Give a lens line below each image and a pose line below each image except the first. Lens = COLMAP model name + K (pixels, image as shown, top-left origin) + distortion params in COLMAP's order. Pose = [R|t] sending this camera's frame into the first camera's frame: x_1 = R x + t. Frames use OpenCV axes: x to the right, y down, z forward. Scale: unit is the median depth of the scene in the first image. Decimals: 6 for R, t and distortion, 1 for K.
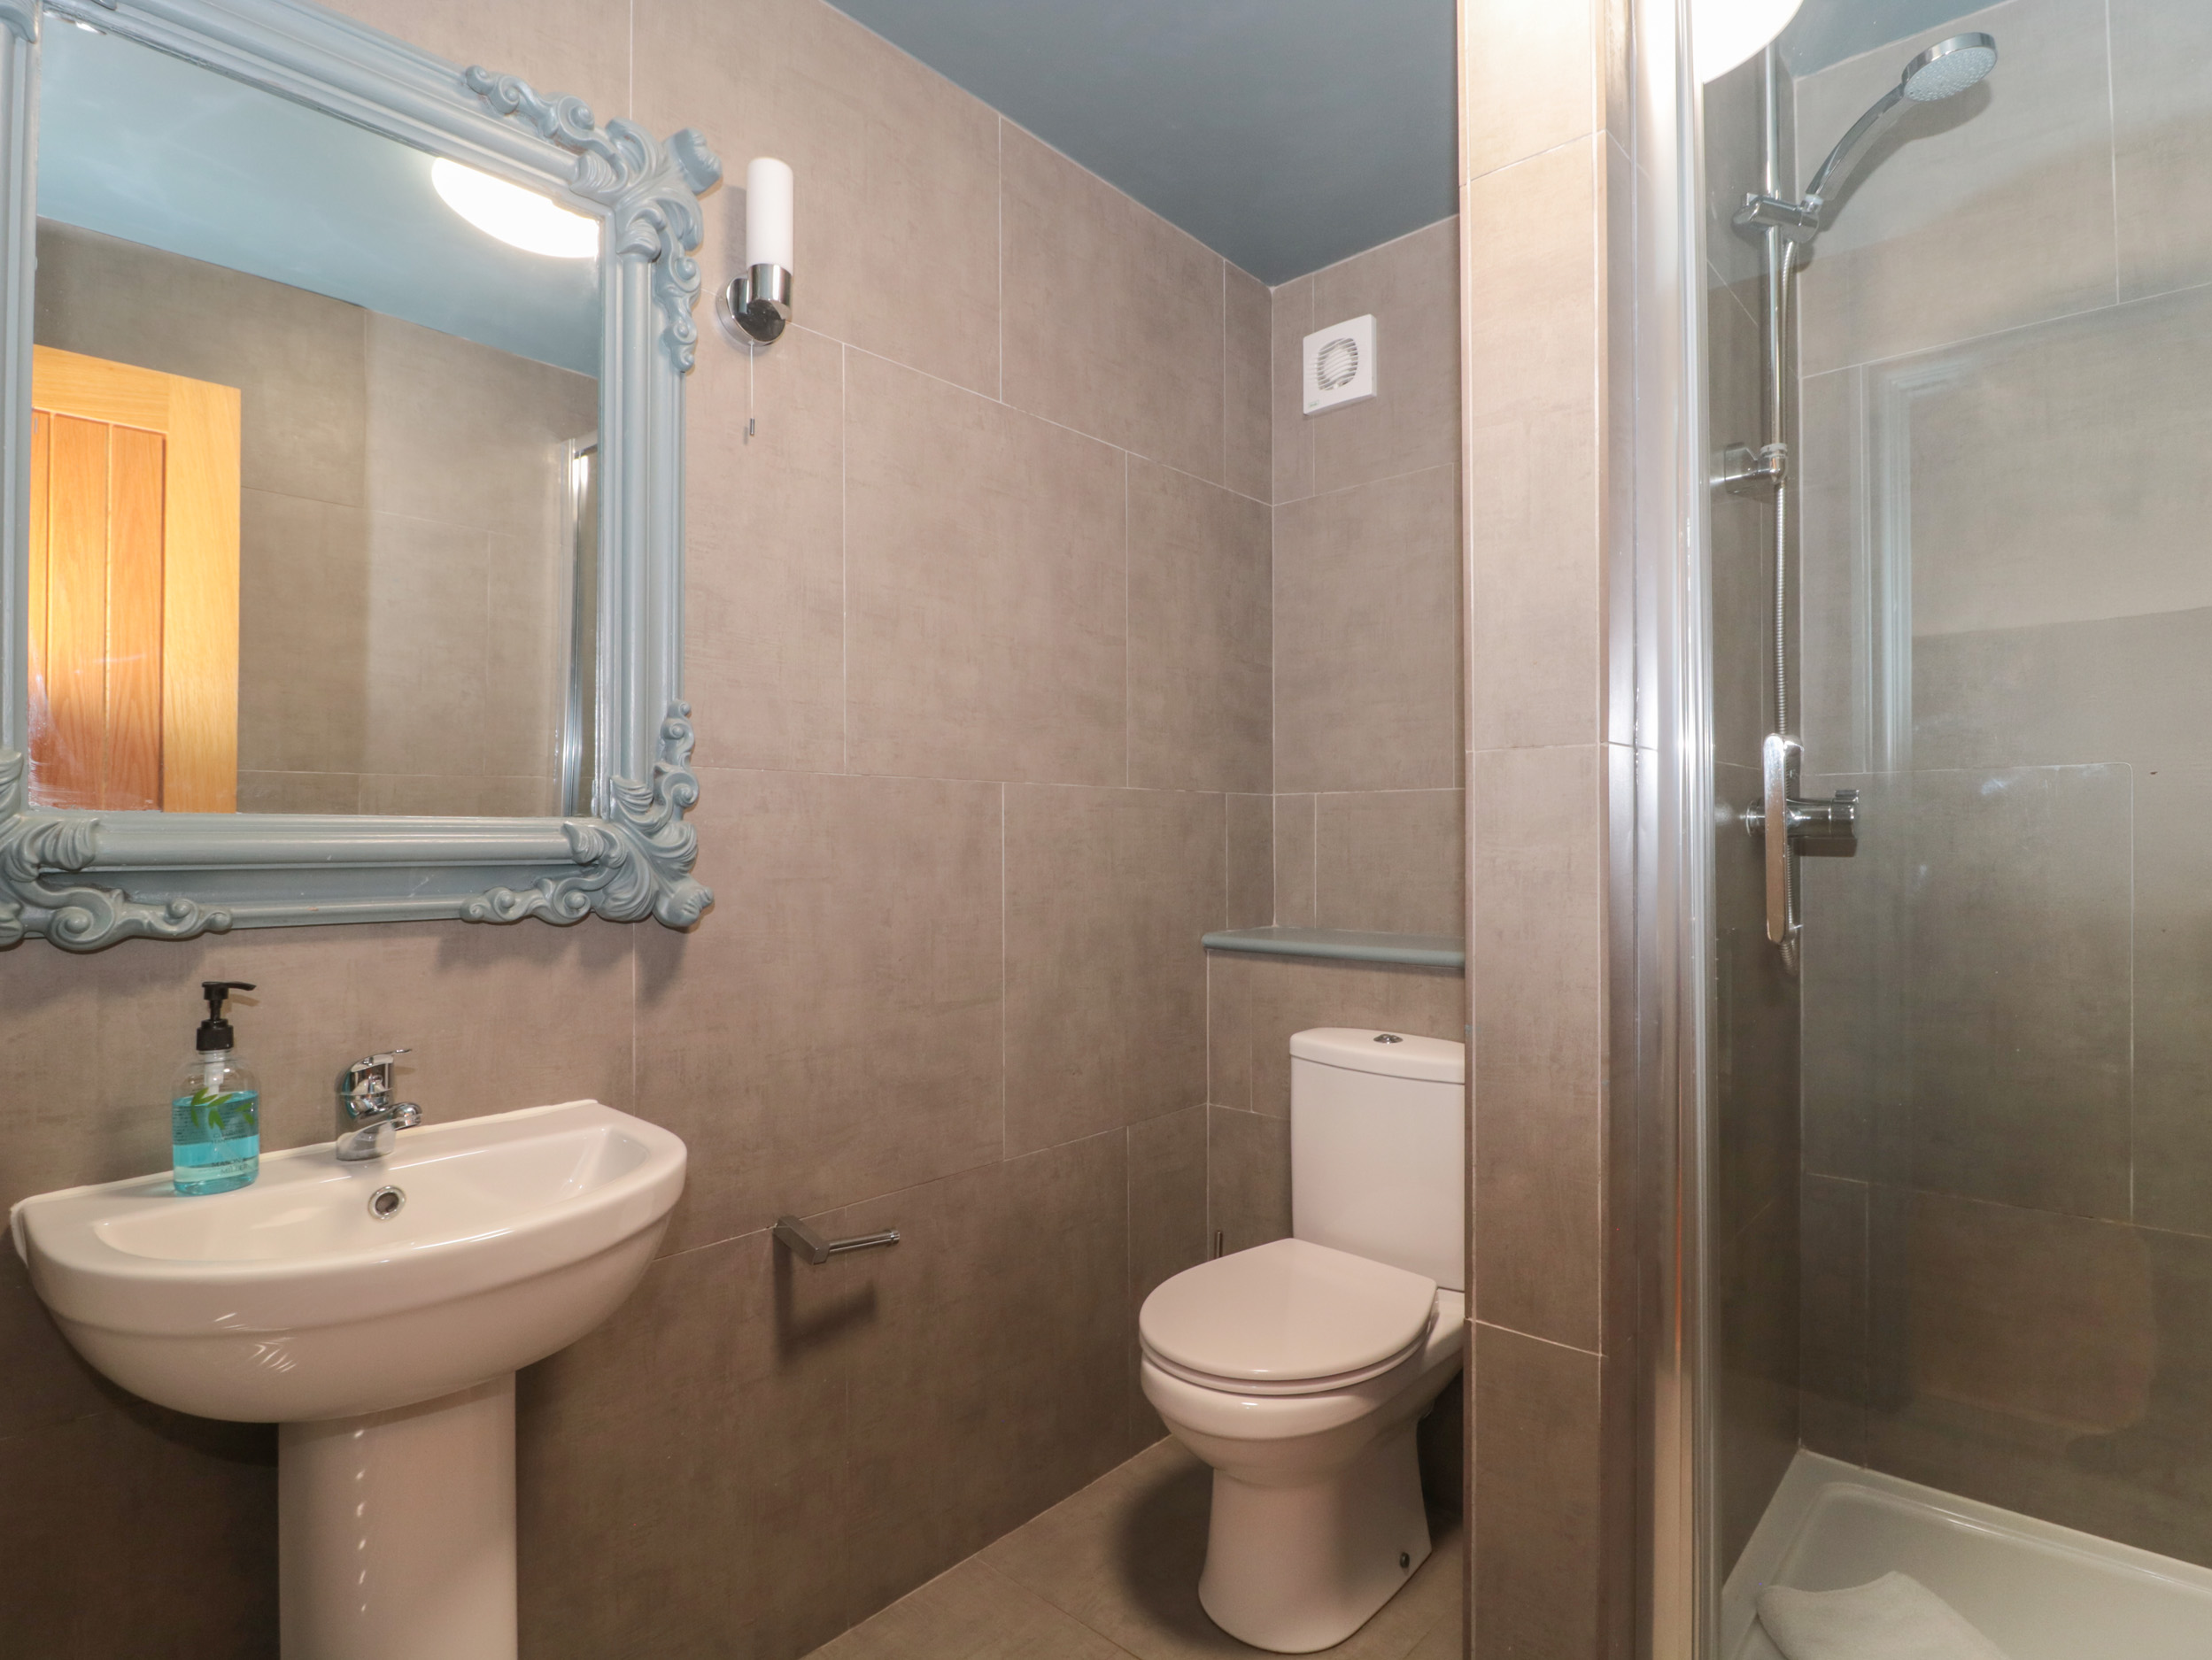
lens RADIAL K [[1229.3, 0, 1107.0], [0, 1229.3, 818.8], [0, 0, 1]] dist [-0.002483, -0.016787]
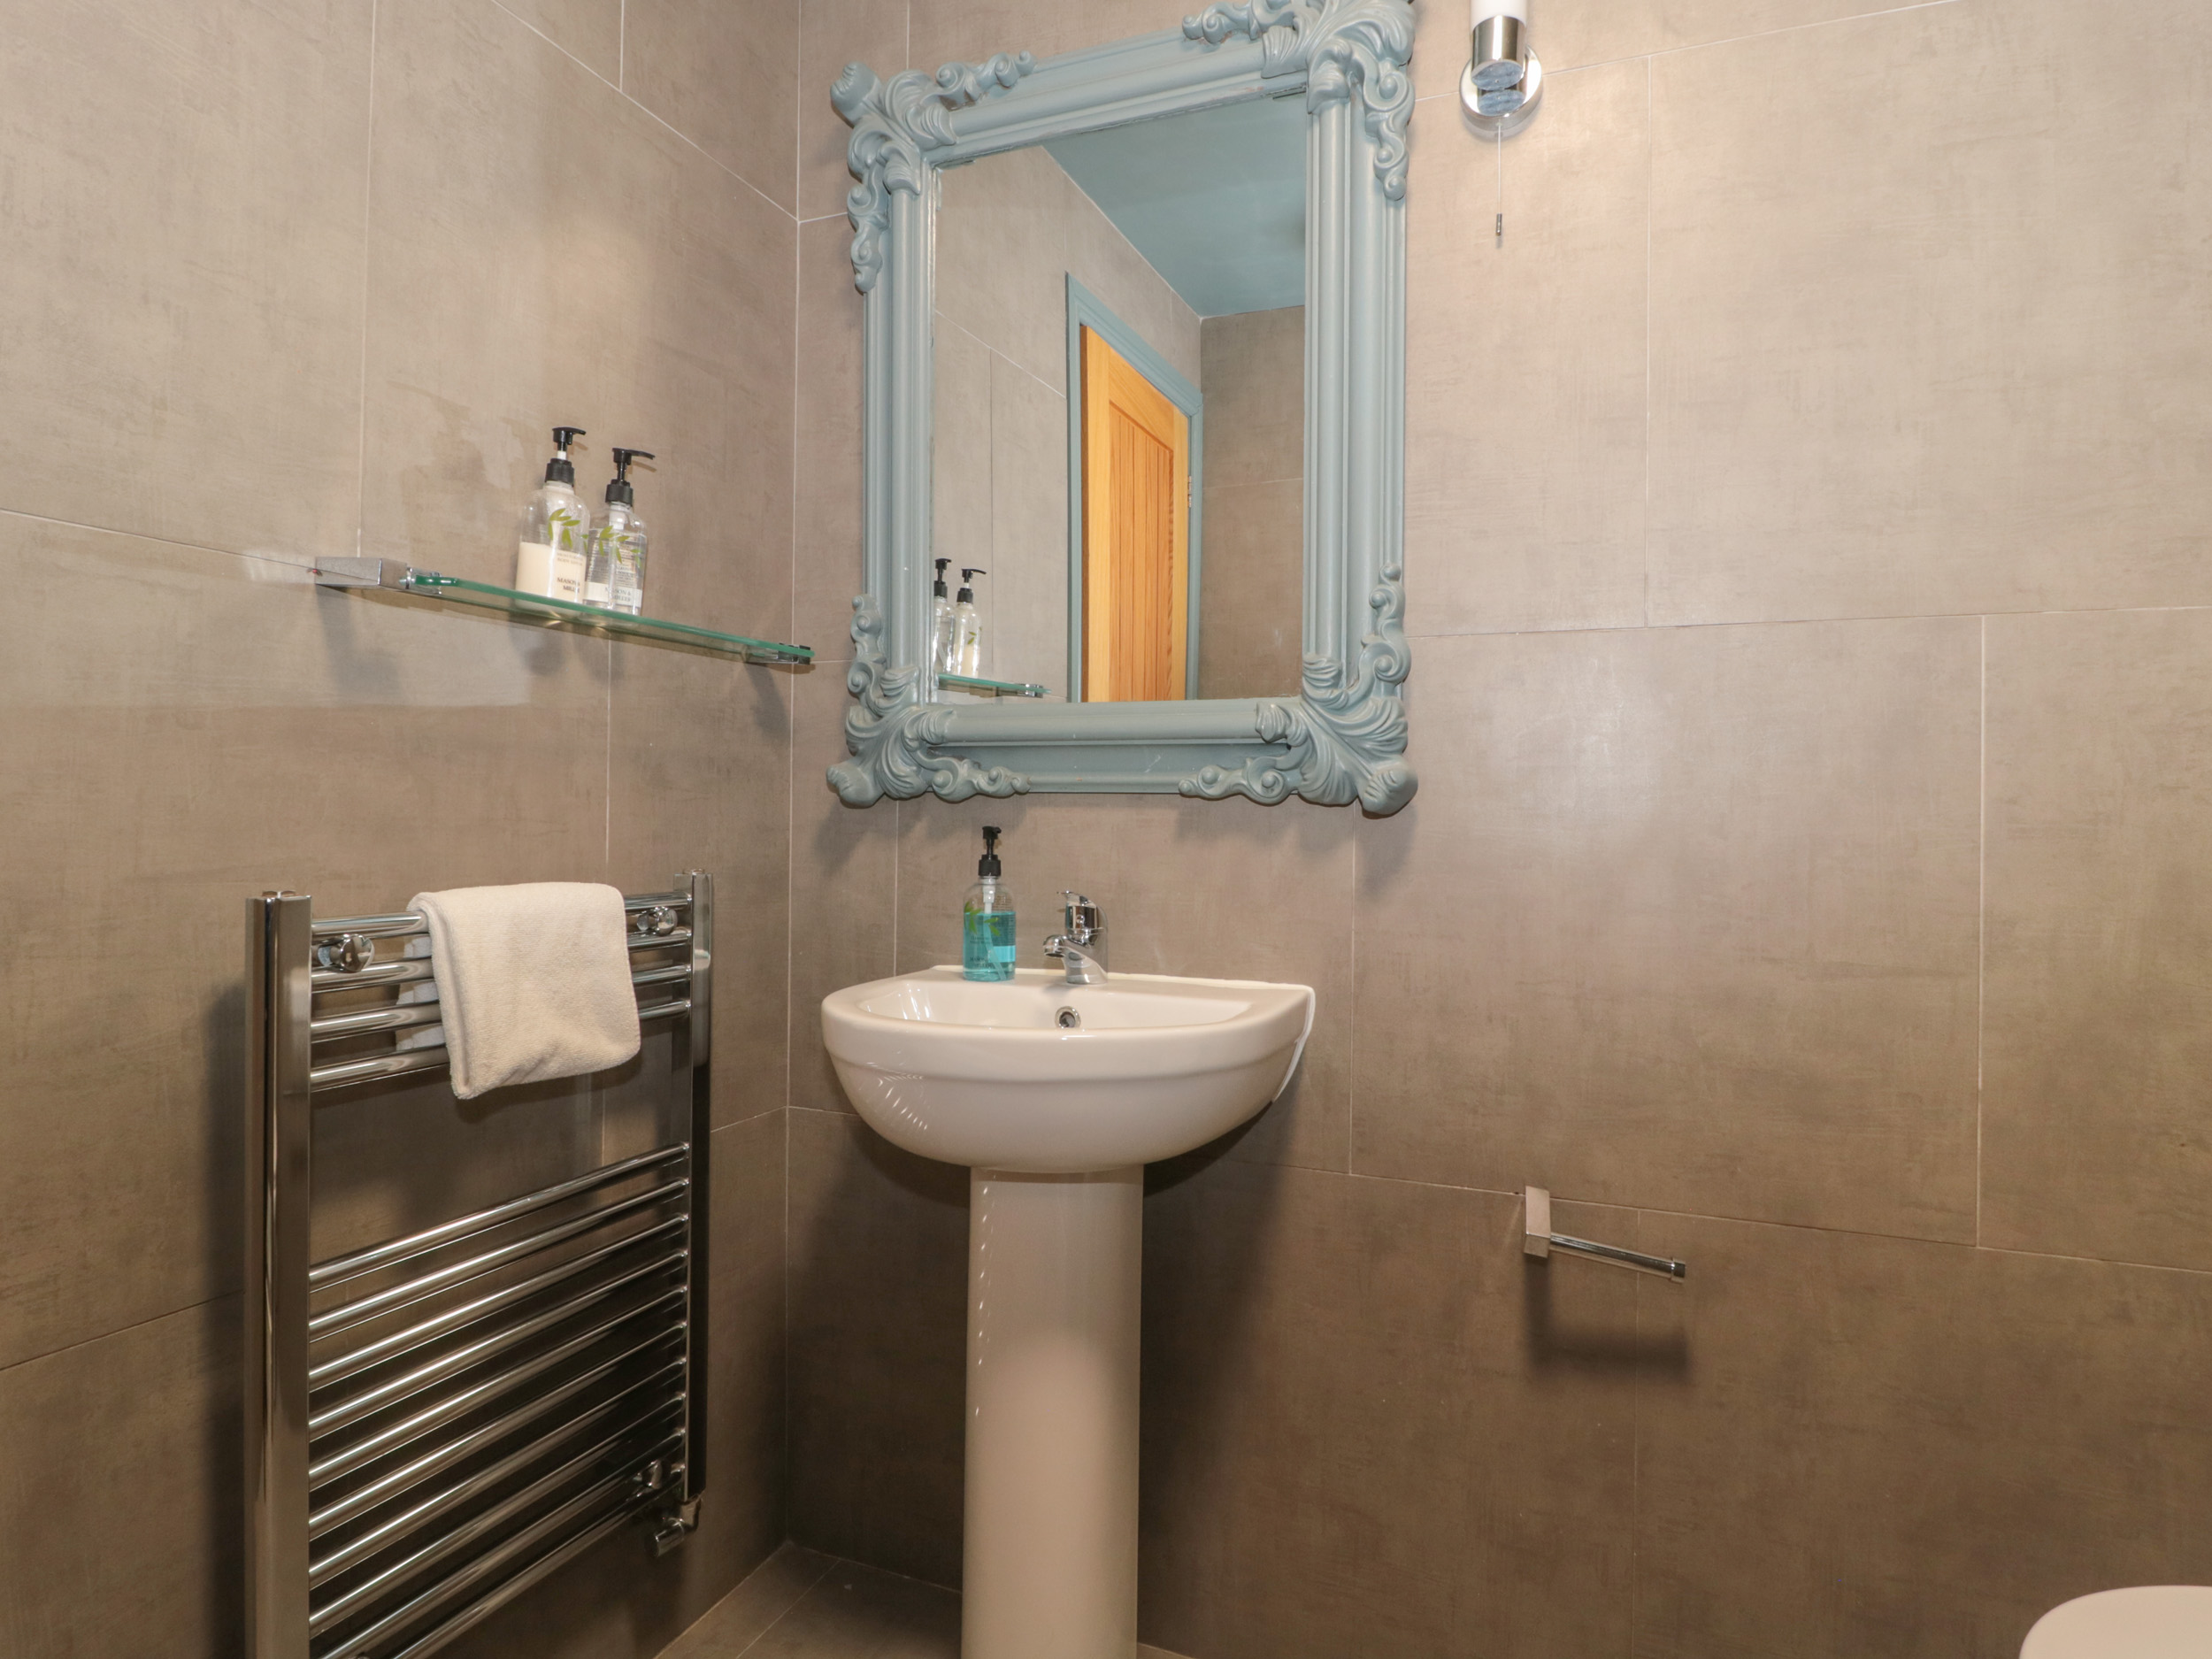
lens RADIAL K [[1229.5, 0, 1107.0], [0, 1229.5, 818.3], [0, 0, 1]] dist [-0.002483, -0.016787]
pose [[0.309652, -0.000588, -0.950850, 0.467476], [-0.009191, 0.999951, -0.003612, 0.100547], [0.950805, 0.009858, 0.309632, 0.548077]]
